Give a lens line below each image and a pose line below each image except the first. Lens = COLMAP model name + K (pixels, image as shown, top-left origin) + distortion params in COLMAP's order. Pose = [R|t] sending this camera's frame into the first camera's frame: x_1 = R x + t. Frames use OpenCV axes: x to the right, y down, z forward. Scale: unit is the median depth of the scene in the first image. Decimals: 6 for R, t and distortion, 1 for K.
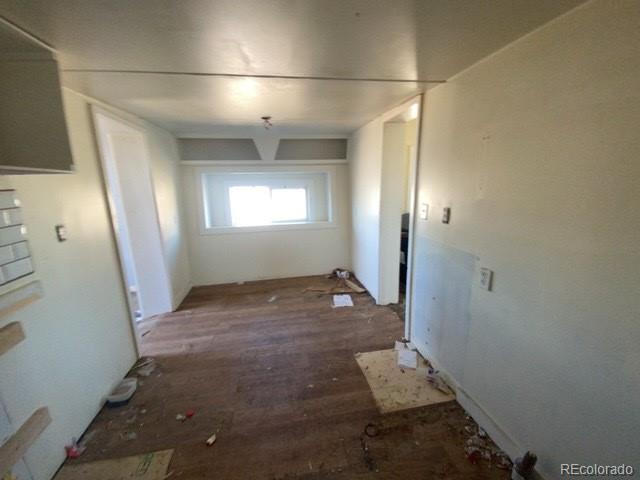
lens RADIAL K [[259.6, 0, 320.0], [0, 259.6, 240.0], [0, 0, 1]] dist [0.036657, -0.033079]
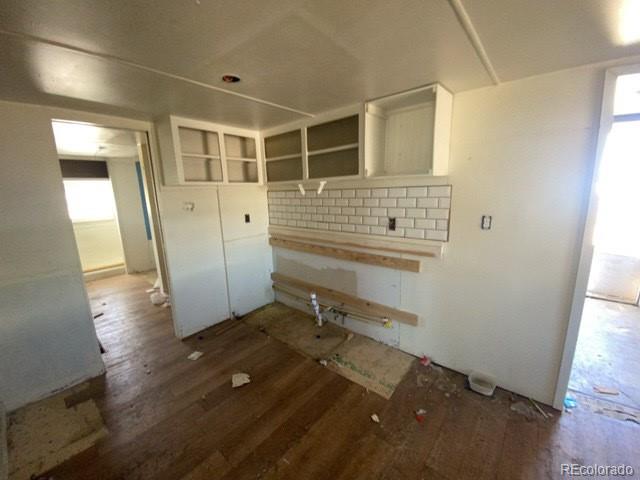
lens RADIAL K [[259.6, 0, 320.0], [0, 259.6, 240.0], [0, 0, 1]] dist [0.036657, -0.033079]
pose [[-0.782292, 0.162294, -0.601398, 0.312382], [-0.079676, 0.931462, 0.355007, -0.312249], [0.617795, 0.325637, -0.715744, 1.403559]]
